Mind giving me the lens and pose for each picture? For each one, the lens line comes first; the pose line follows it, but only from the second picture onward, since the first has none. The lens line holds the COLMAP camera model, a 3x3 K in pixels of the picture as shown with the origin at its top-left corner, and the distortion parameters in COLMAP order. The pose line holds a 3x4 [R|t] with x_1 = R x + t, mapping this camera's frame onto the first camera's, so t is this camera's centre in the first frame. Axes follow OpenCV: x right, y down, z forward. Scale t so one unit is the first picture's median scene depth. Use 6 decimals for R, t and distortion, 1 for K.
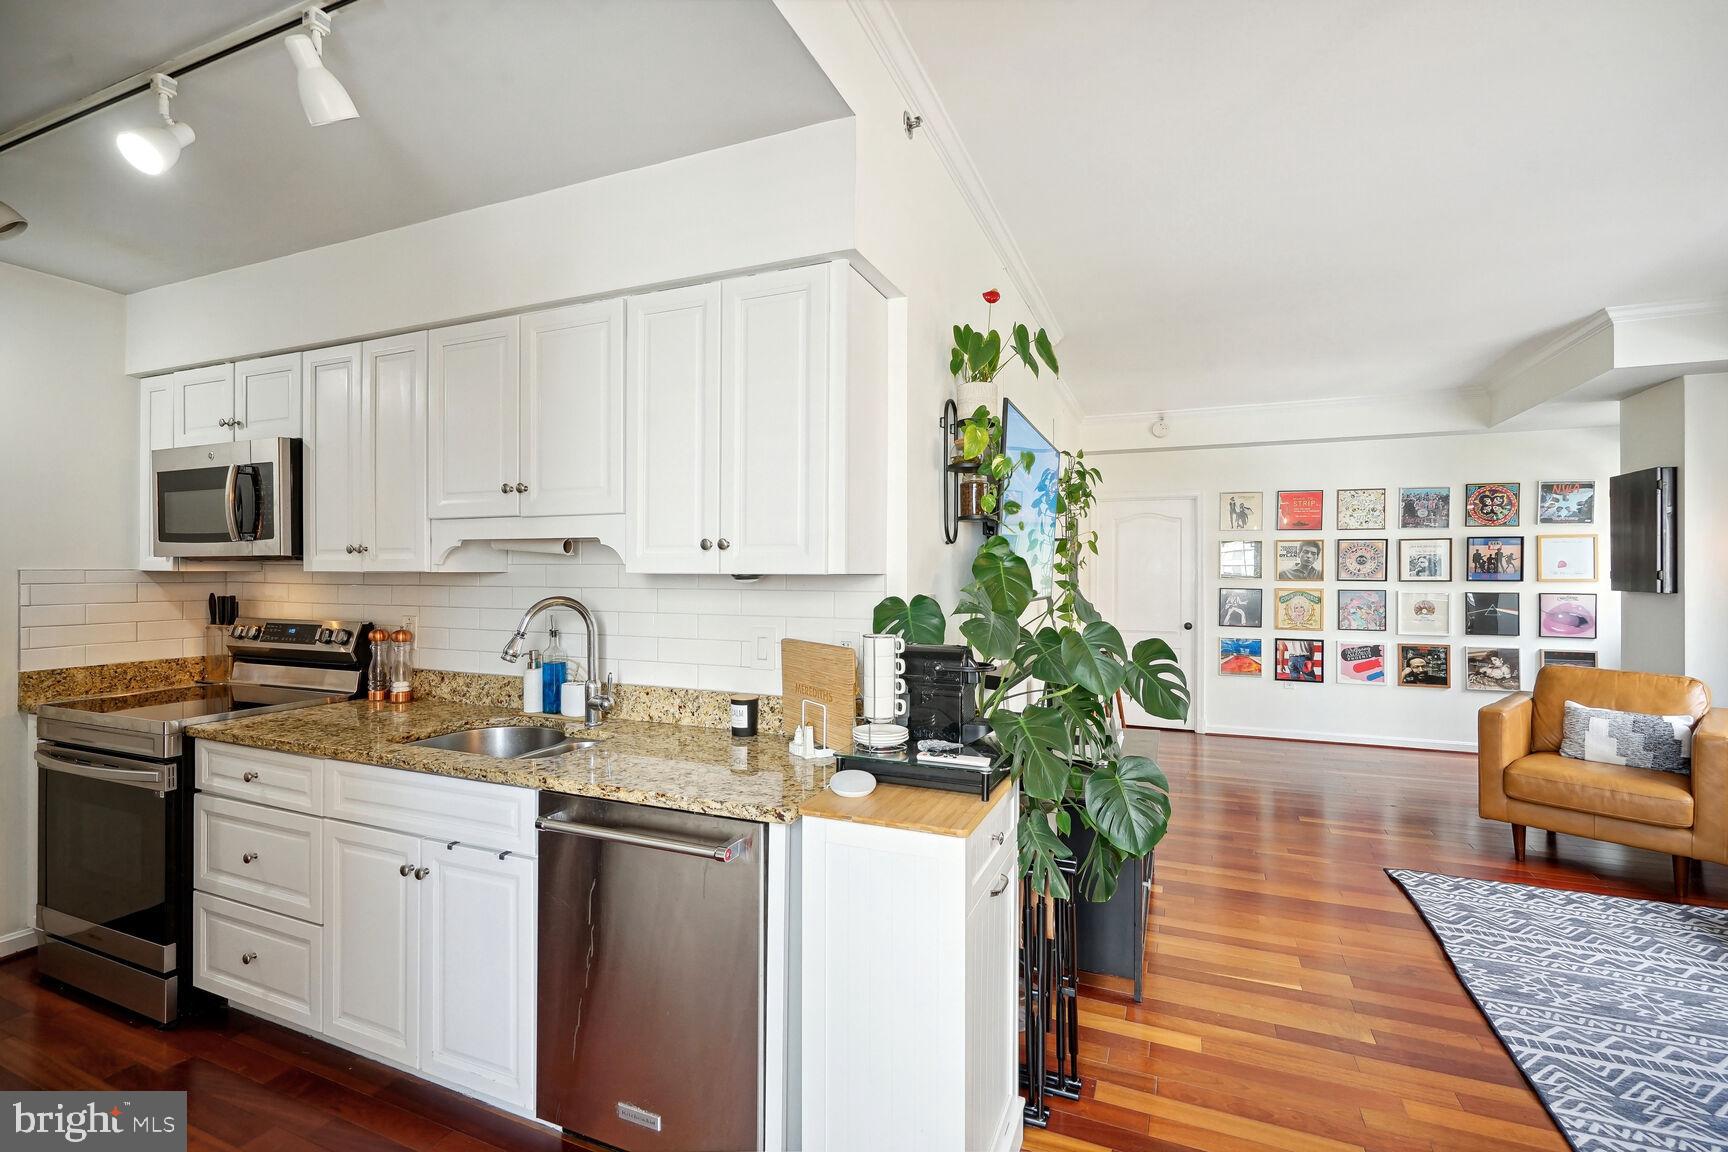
lens RADIAL K [[774.4, 0, 854.3], [0, 774.4, 569.7], [0, 0, 1]] dist [-0.000723, 0.000521]
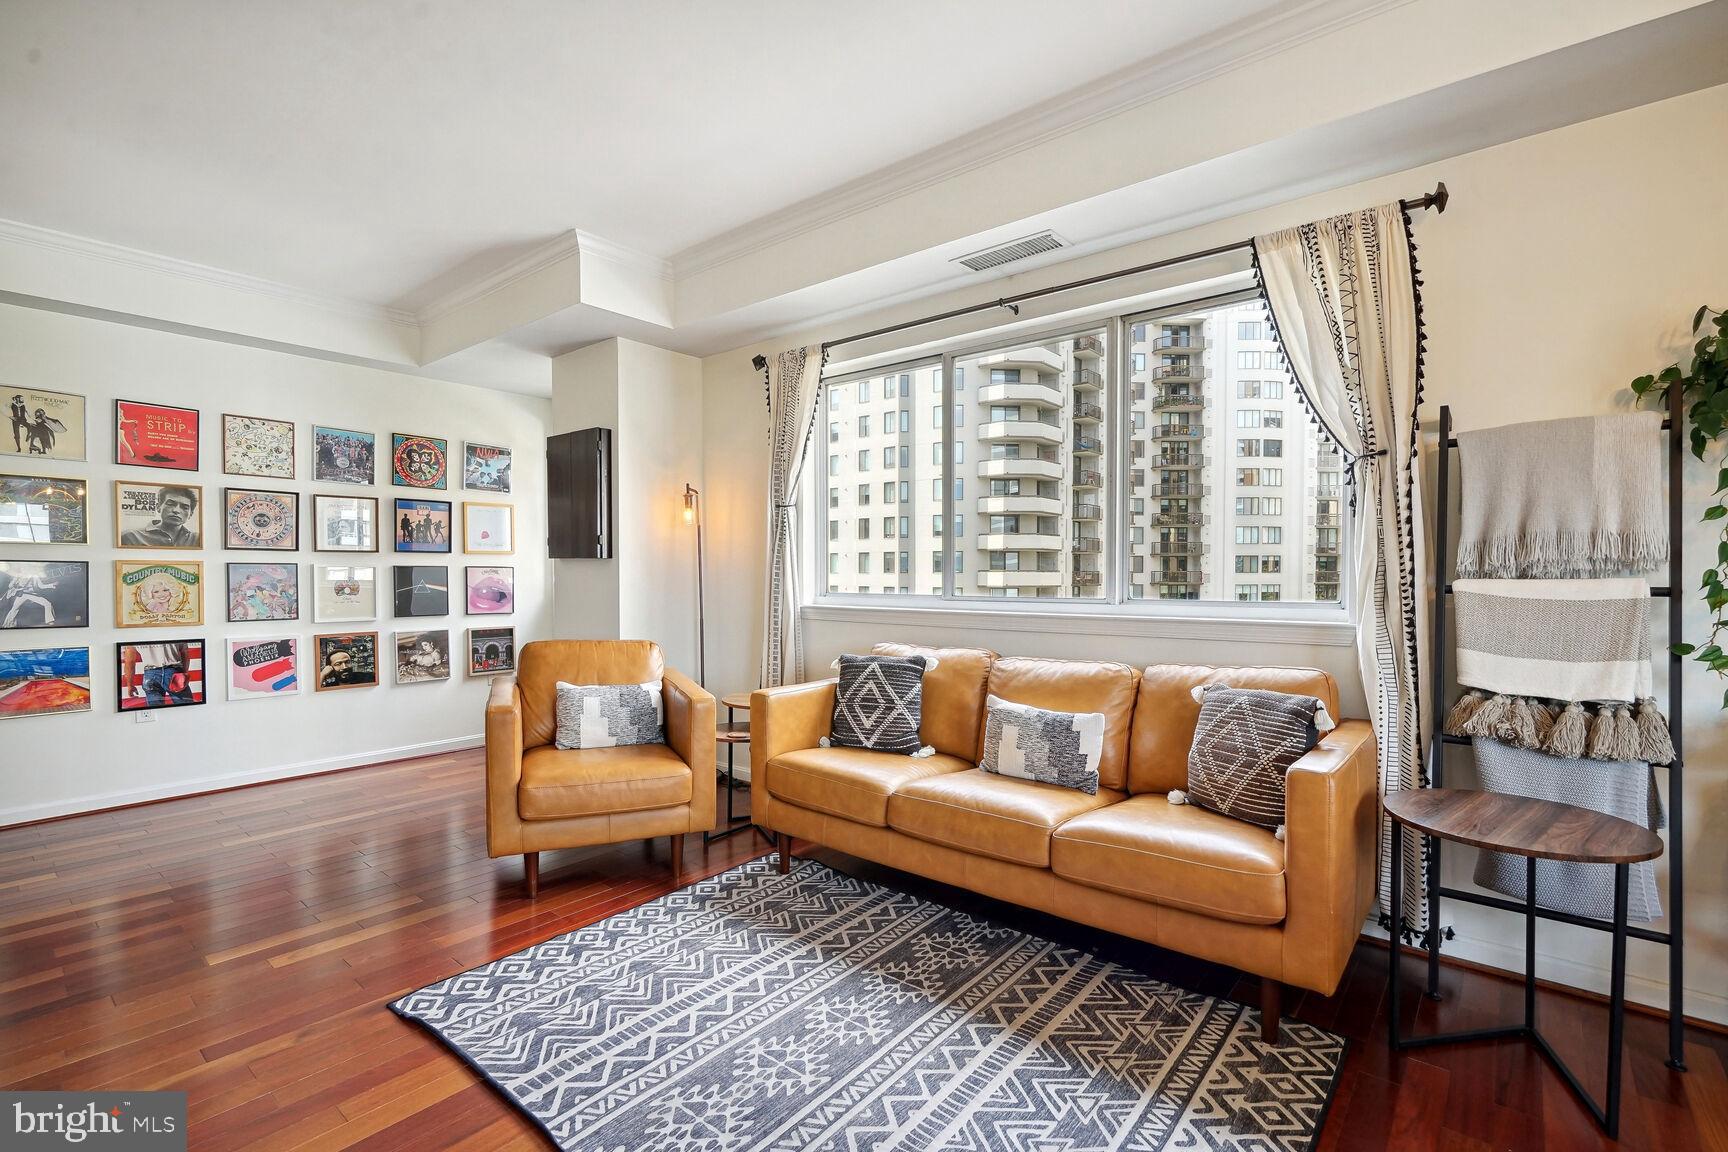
lens RADIAL K [[792.9, 0, 849.5], [0, 792.9, 594.1], [0, 0, 1]] dist [-0.000053, 0.001110]
pose [[0.293340, -0.028870, 0.955572, 0.275120], [-0.004642, 0.999489, 0.031622, 0.064117], [-0.955997, -0.013711, 0.293056, 0.620511]]
